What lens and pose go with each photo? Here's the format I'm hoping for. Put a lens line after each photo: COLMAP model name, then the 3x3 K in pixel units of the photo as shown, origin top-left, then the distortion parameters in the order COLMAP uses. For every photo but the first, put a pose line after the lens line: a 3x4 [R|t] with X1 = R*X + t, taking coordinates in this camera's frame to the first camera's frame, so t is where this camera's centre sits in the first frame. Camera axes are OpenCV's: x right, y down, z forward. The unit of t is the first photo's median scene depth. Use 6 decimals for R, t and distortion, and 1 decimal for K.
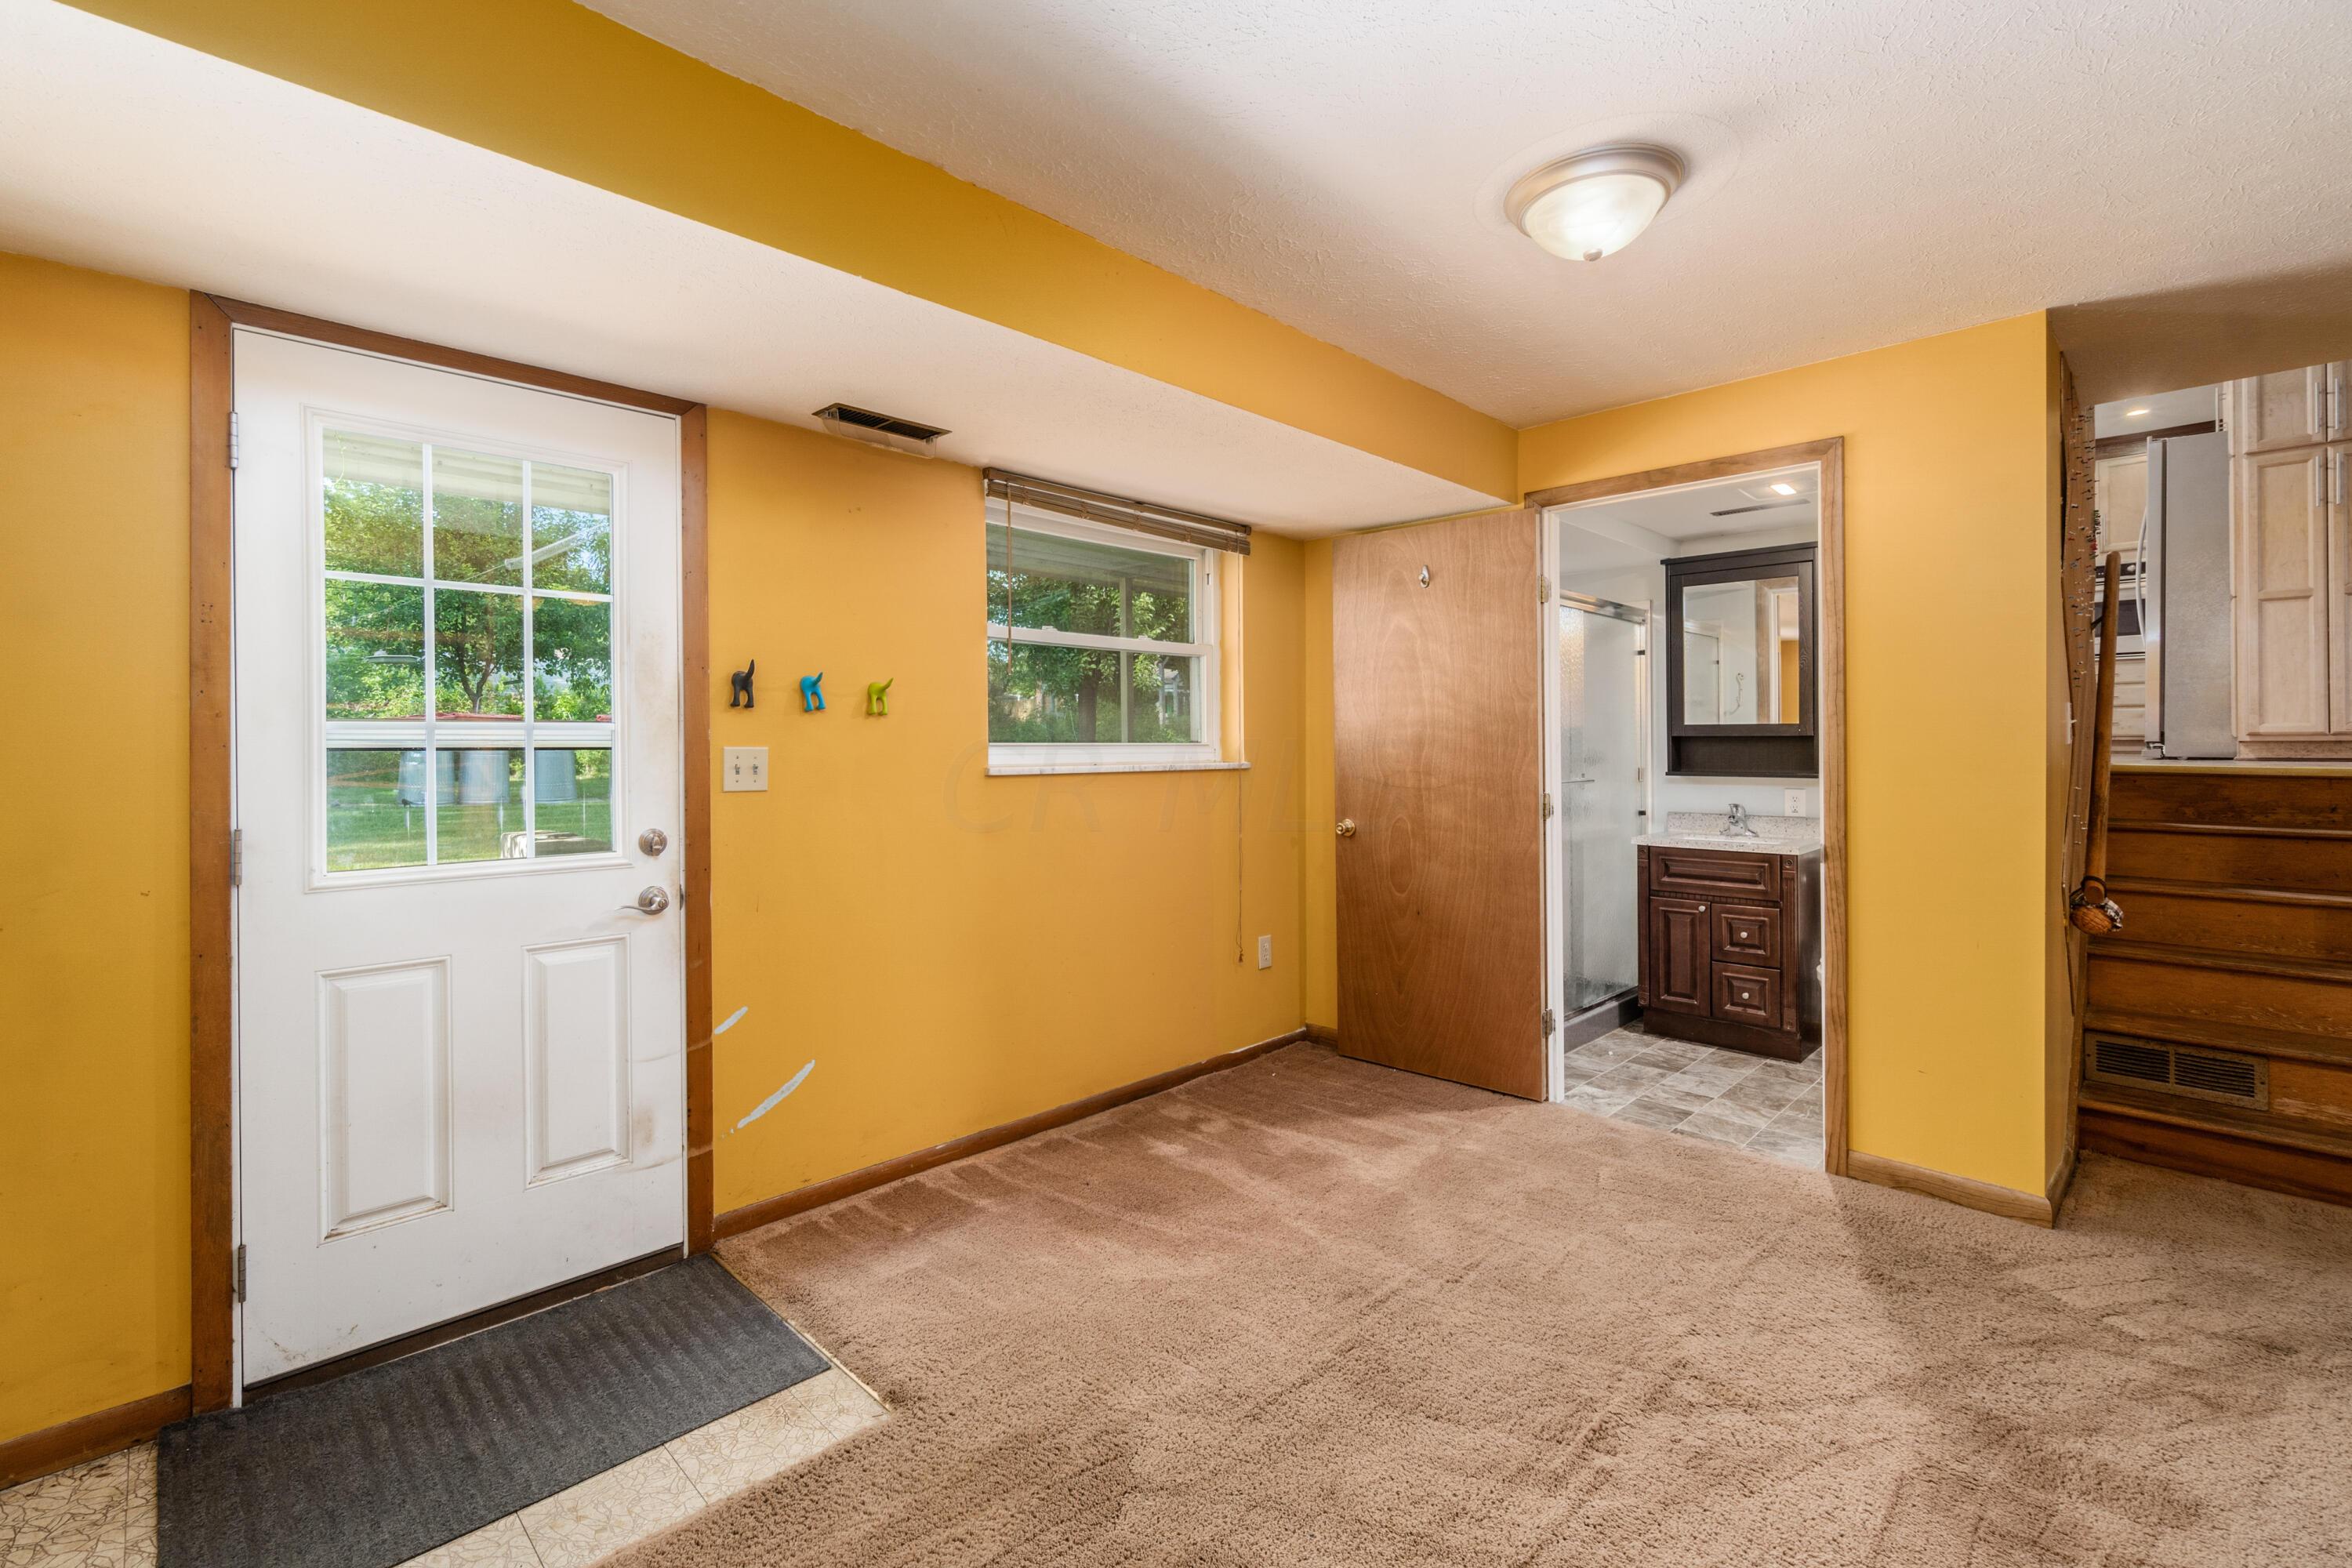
lens RADIAL K [[1058.9, 0, 1166.9], [0, 1058.9, 754.5], [0, 0, 1]] dist [-0.005953, 0.001903]
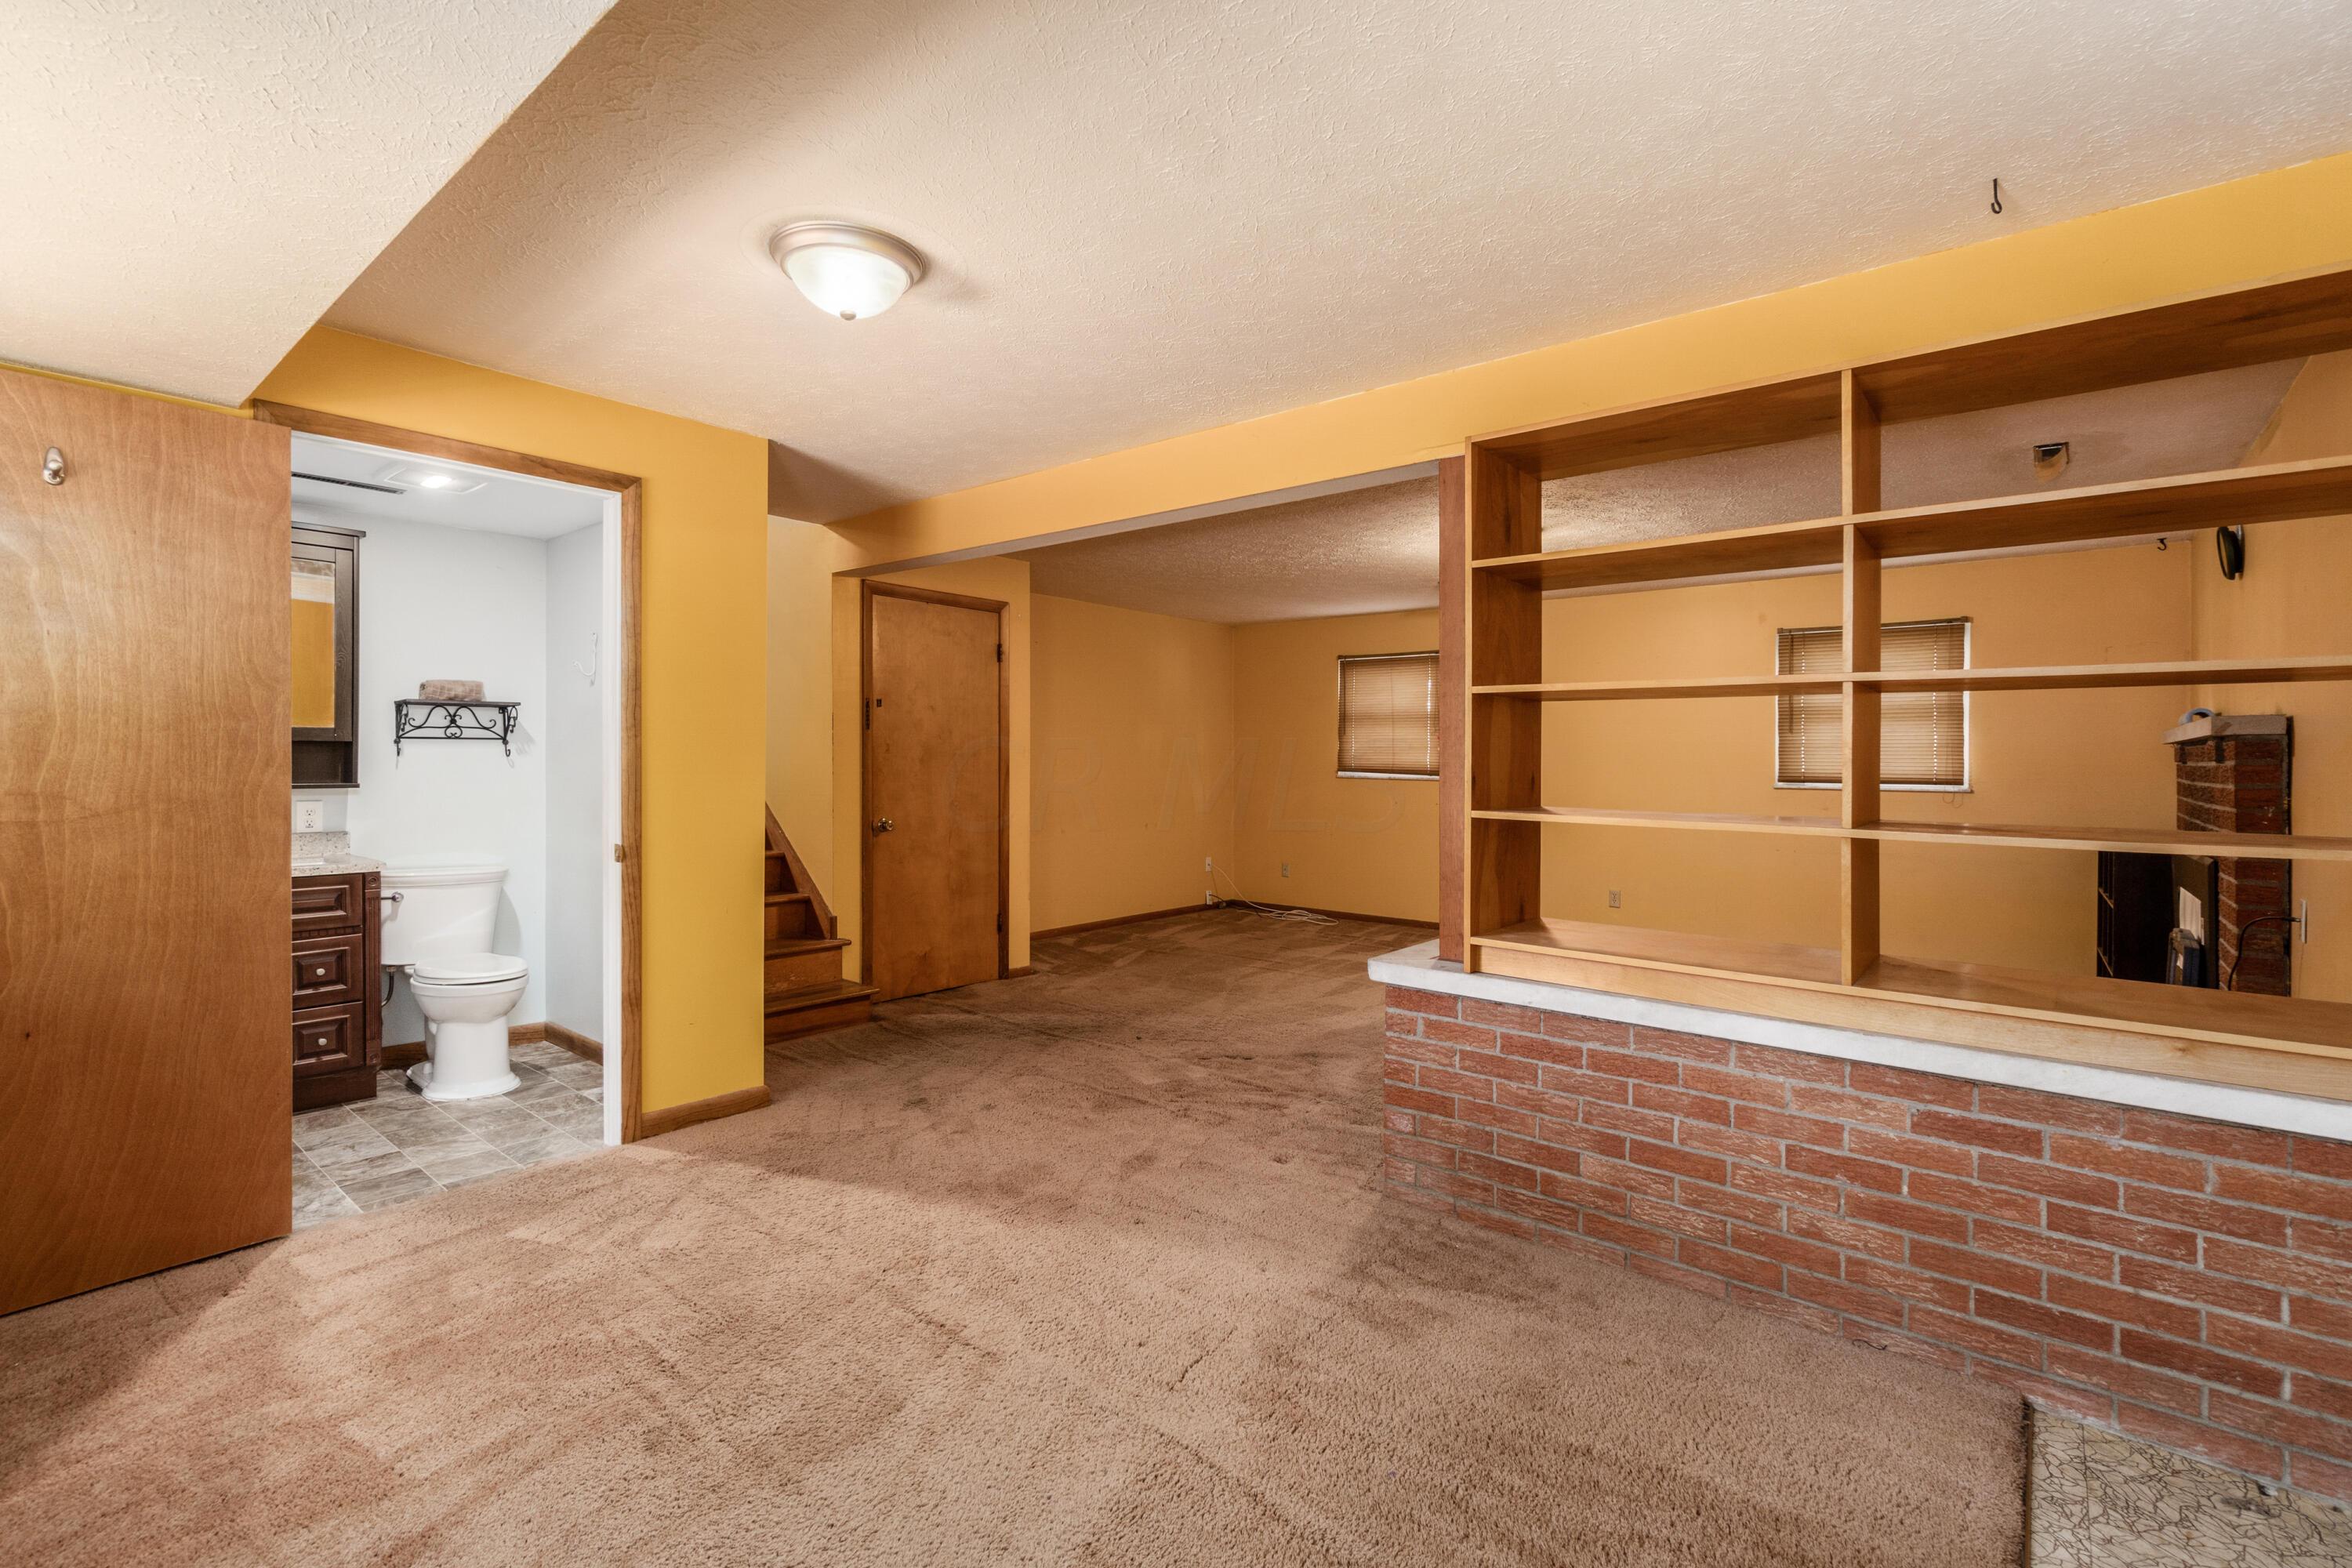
lens RADIAL K [[1058.9, 0, 1157.5], [0, 1058.9, 766.2], [0, 0, 1]] dist [-0.005953, 0.001903]
pose [[-0.097230, -0.008084, 0.995229, -0.429830], [0.003283, 0.999959, 0.008444, -0.002297], [-0.995257, 0.004088, -0.097199, 0.463999]]
